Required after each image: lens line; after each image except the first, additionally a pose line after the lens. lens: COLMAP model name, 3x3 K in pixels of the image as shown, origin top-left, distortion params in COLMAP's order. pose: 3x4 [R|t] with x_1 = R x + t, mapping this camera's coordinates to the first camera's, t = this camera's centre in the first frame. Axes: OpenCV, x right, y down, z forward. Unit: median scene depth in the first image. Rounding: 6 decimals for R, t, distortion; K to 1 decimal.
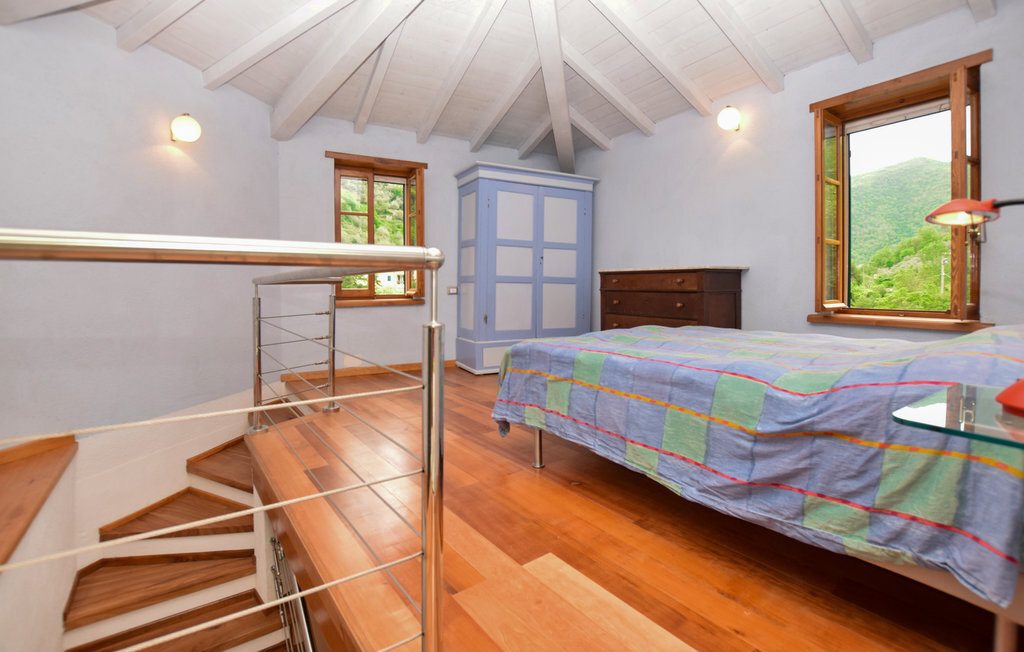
lens RADIAL K [[531.2, 0, 518.6], [0, 531.2, 326.5], [0, 0, 1]] dist [-0.048231, 0.010480]
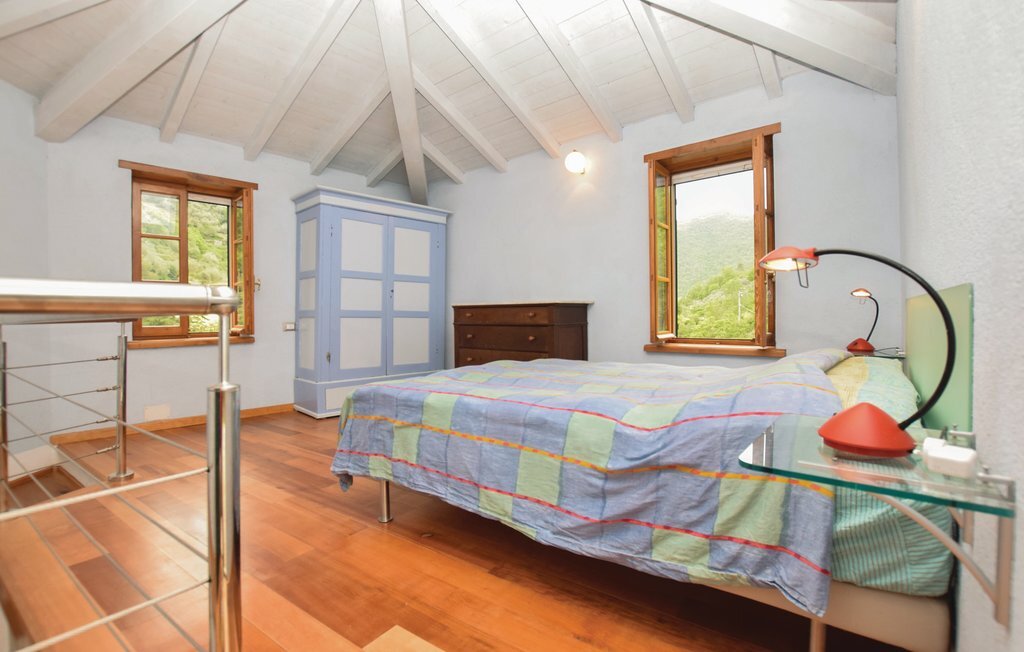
lens RADIAL K [[431.7, 0, 512.0], [0, 431.7, 326.0], [0, 0, 1]] dist [-0.030501, 0.000120]
pose [[0.968628, -0.005282, 0.248459, 0.068258], [0.010520, 0.999749, -0.019760, -0.055899], [-0.248293, 0.021754, 0.968441, 0.226212]]
